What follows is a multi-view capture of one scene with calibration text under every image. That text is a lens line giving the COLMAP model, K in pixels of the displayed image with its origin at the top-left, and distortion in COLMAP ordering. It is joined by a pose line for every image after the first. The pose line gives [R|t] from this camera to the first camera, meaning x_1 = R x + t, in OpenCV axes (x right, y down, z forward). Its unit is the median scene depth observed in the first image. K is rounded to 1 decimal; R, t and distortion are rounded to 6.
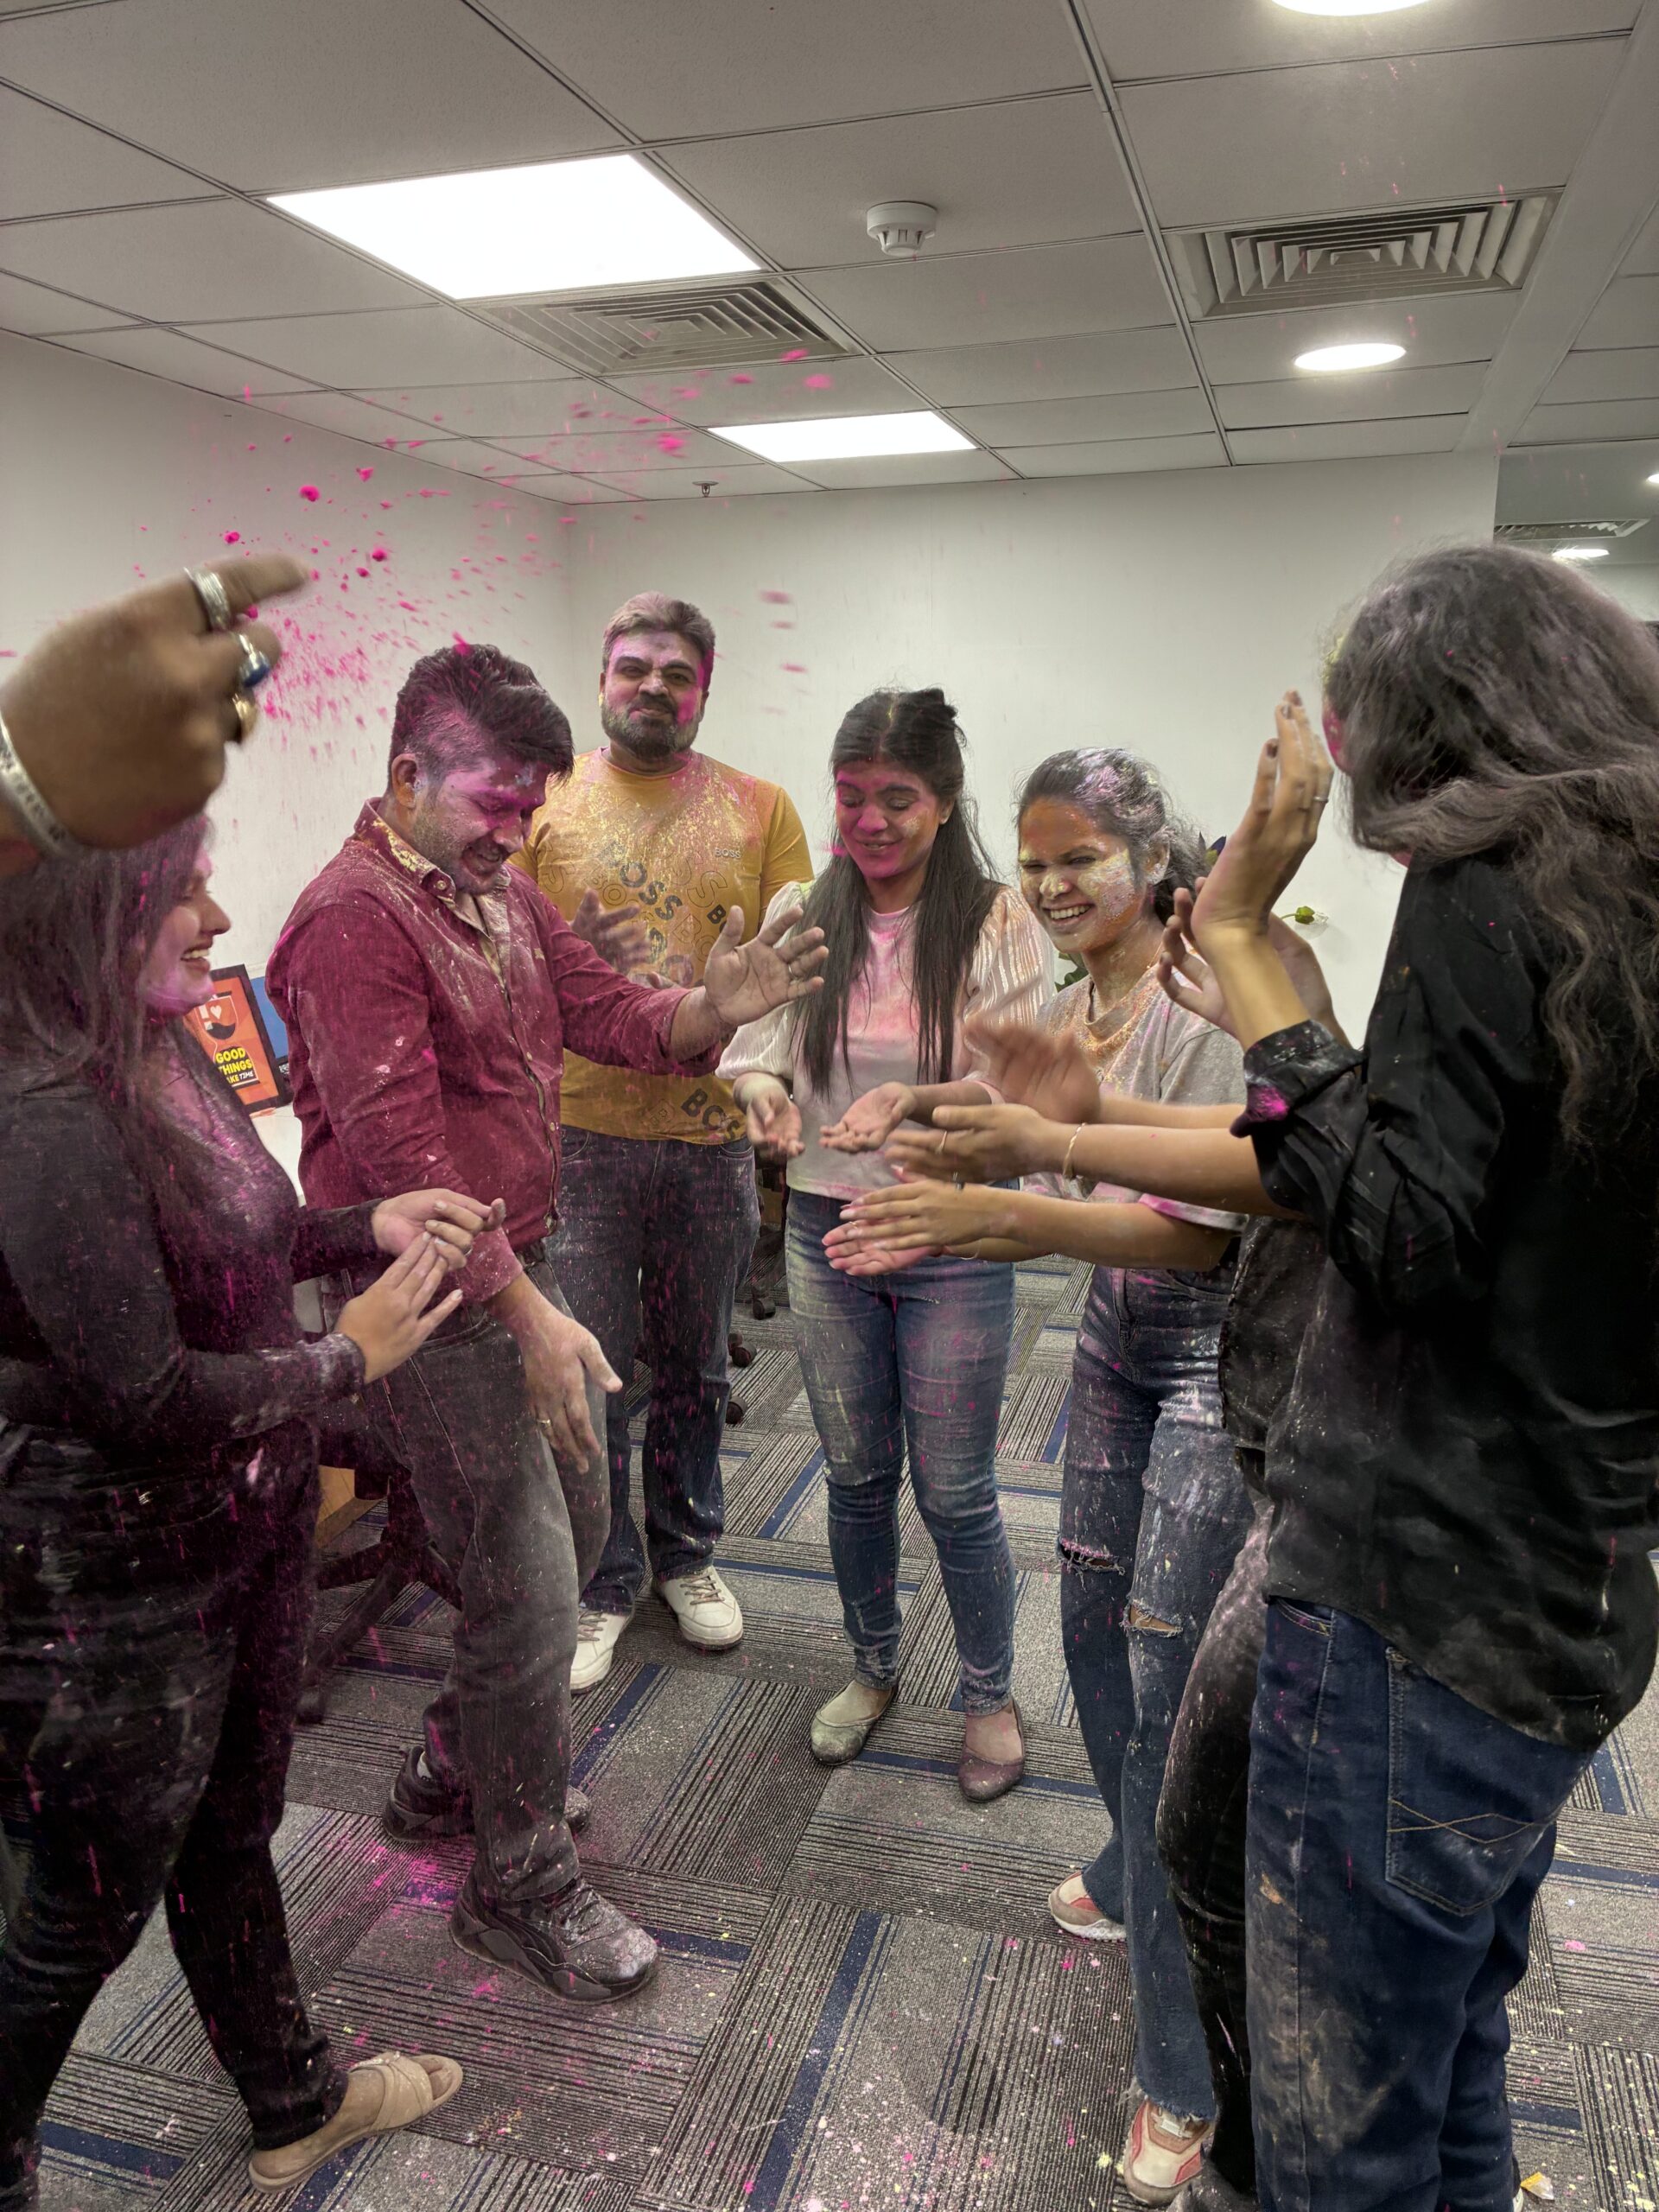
lens RADIAL K [[1681.4, 0, 812.5], [0, 1681.4, 1100.5], [0, 0, 1]] dist [0.071104, -0.102094]
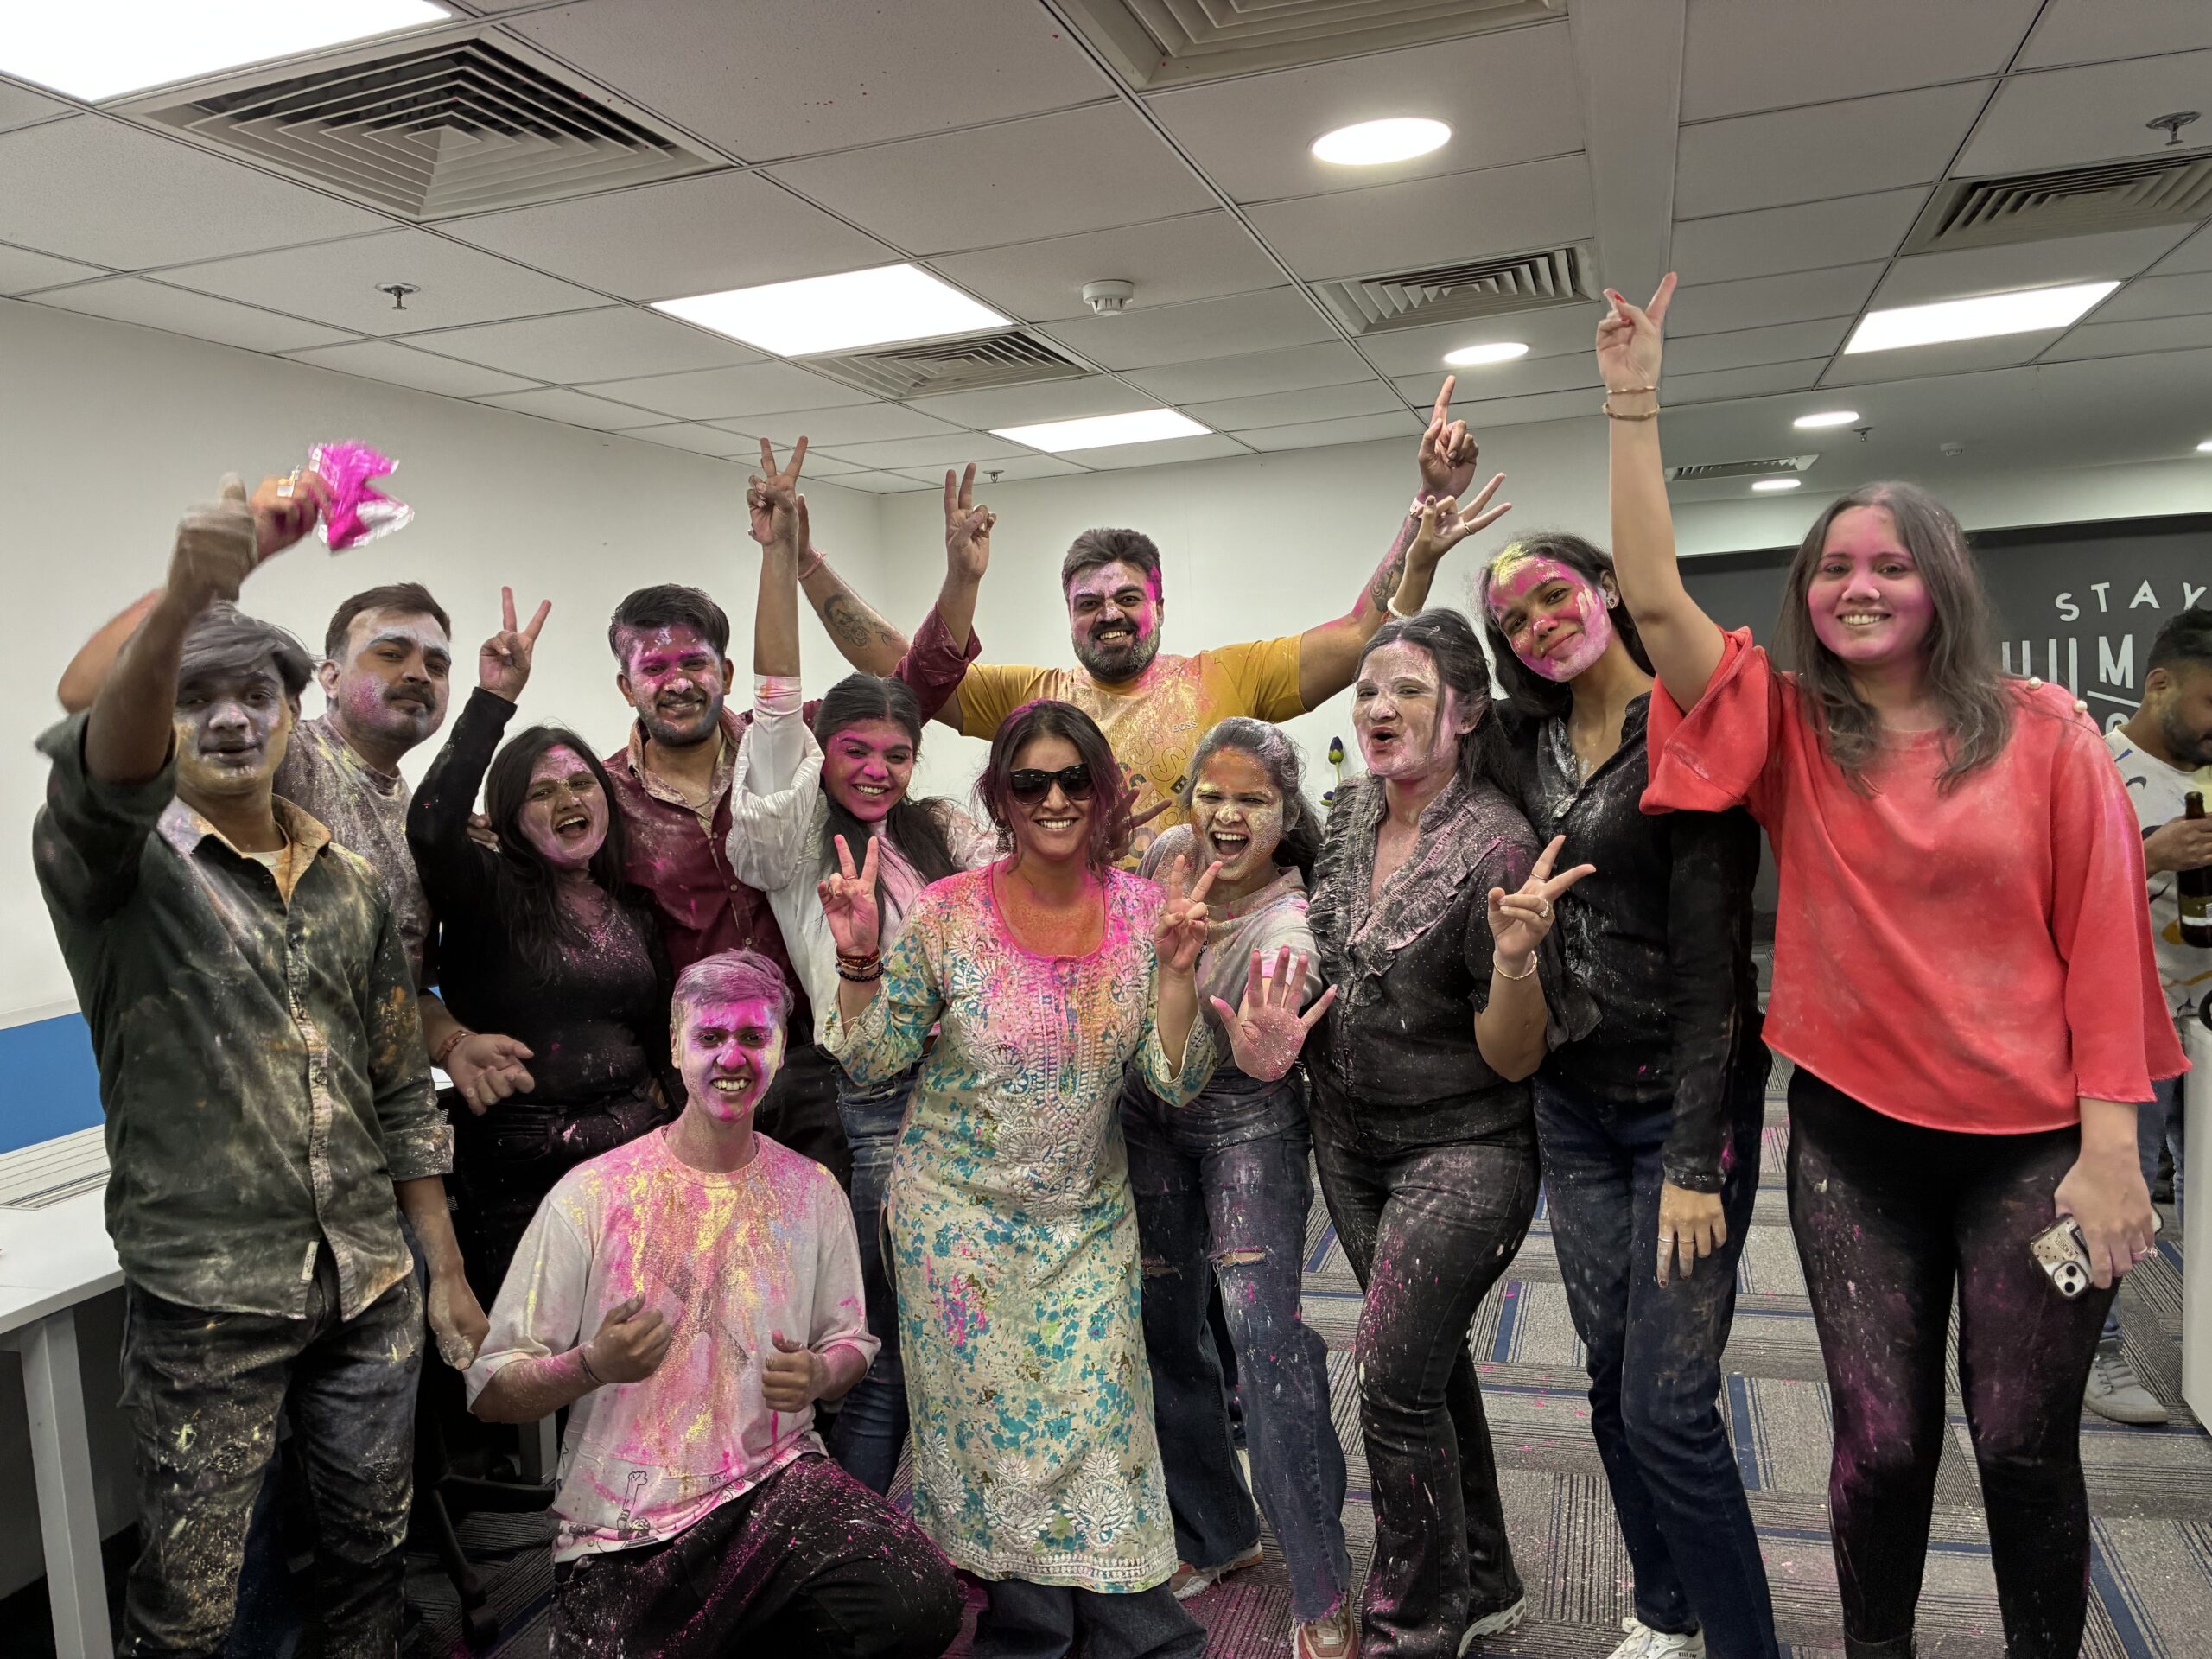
lens RADIAL K [[1686.2, 0, 1088.5], [0, 1686.2, 825.7], [0, 0, 1]] dist [0.032946, -0.038472]
pose [[0.998358, -0.048179, -0.030993, 0.045552], [0.043727, 0.990409, -0.131066, 0.068717], [0.037011, 0.129496, 0.990889, -0.233690]]
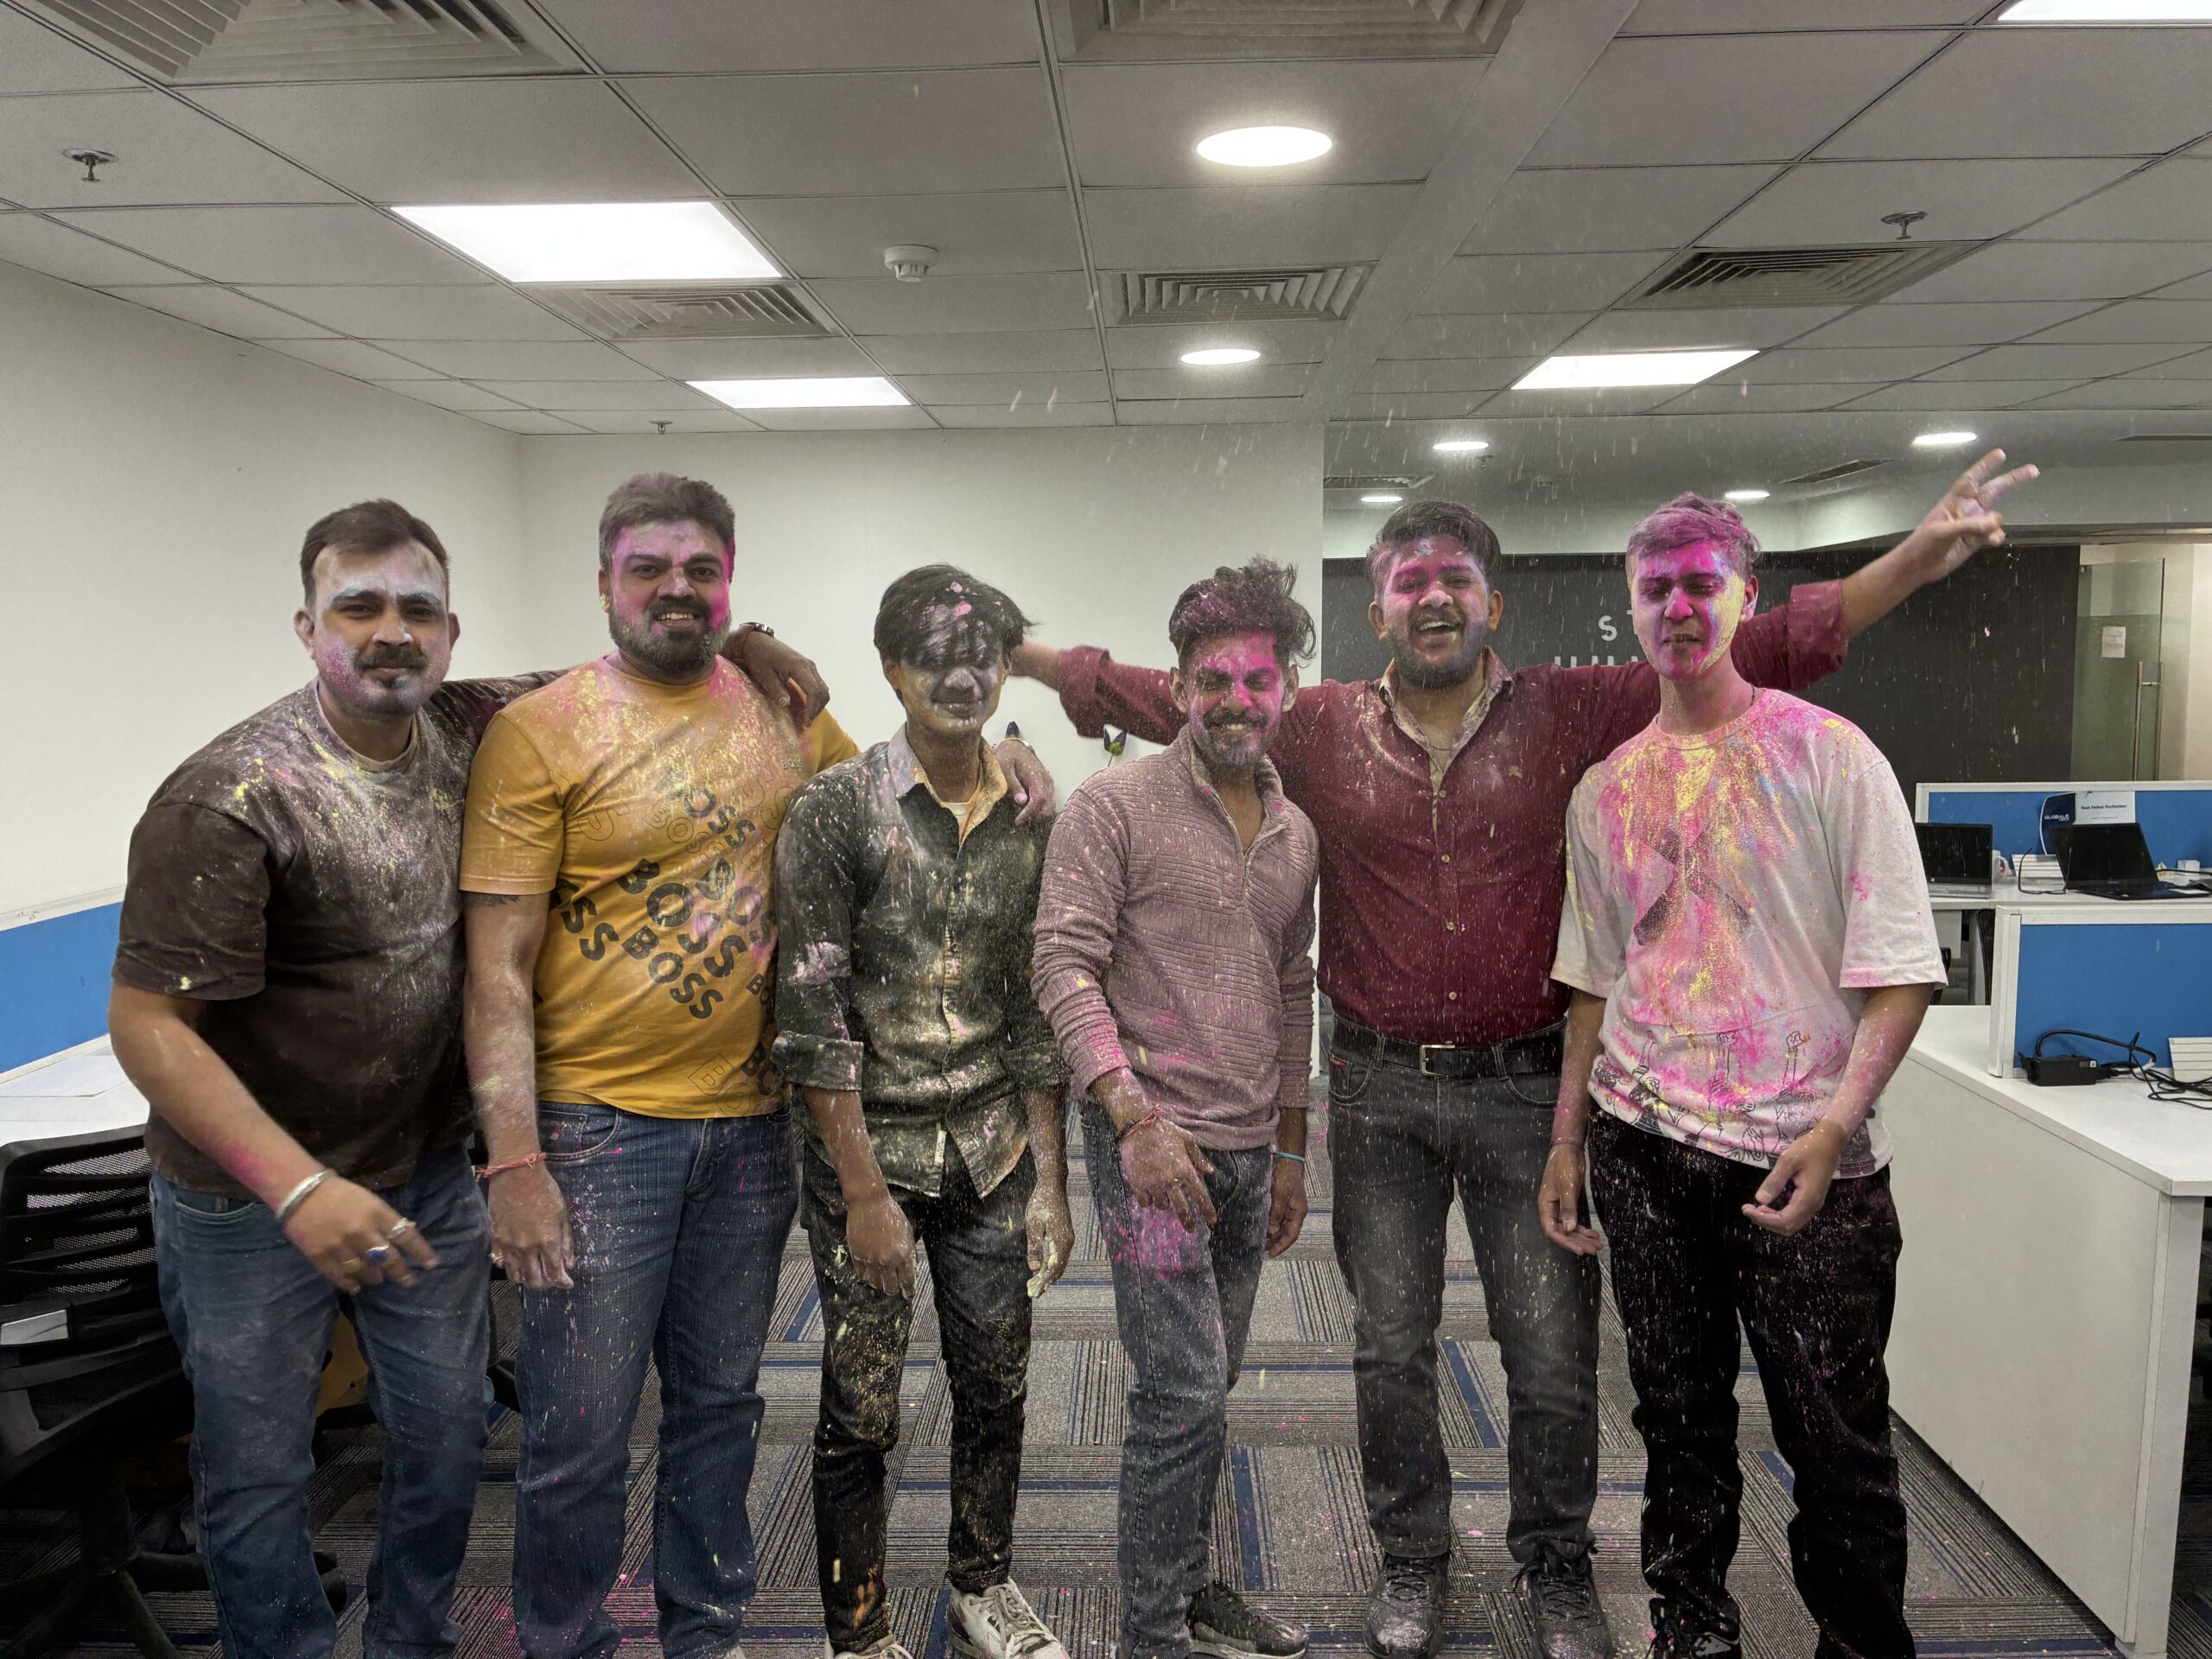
lens RADIAL K [[1685.1, 0, 1104.8], [0, 1685.1, 836.7], [0, 0, 1]] dist [0.041792, -0.054425]
pose [[0.967324, -0.026057, 0.252202, -0.112626], [0.051038, 0.994355, -0.093022, 0.043630], [-0.248355, 0.102854, 0.963193, -0.194559]]
